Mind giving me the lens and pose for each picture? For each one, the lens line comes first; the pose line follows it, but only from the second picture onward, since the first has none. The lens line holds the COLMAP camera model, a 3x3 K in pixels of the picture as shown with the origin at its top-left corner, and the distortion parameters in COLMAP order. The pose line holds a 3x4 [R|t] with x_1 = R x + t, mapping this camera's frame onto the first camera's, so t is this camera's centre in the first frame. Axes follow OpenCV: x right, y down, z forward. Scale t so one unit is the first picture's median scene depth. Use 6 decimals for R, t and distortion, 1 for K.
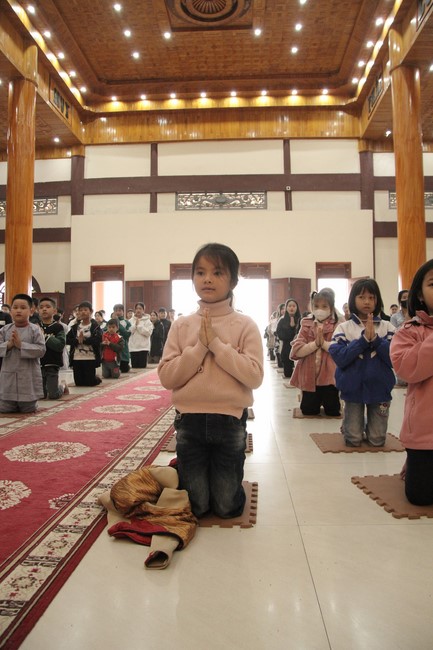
lens RADIAL K [[511.5, 0, 221.1], [0, 511.5, 308.1], [0, 0, 1]] dist [-0.166996, 0.194444]
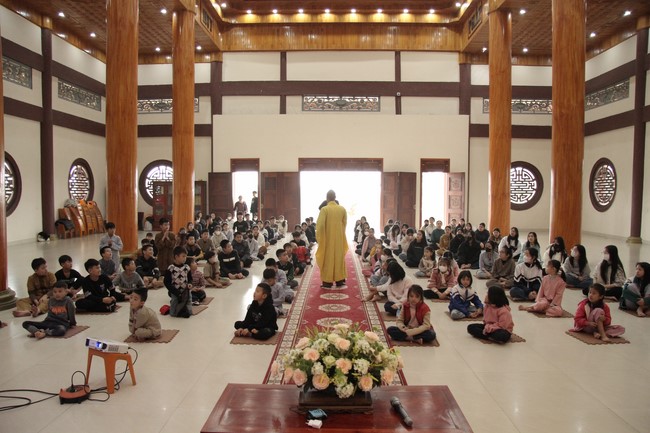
lens RADIAL K [[511.5, 0, 325.0], [0, 511.5, 216.5], [0, 0, 1]] dist [-0.166996, 0.194444]
pose [[0.999643, 0.007781, 0.025561, -0.065779], [-0.009993, 0.996107, 0.087584, -0.053809], [-0.024780, -0.087808, 0.995829, -0.192249]]
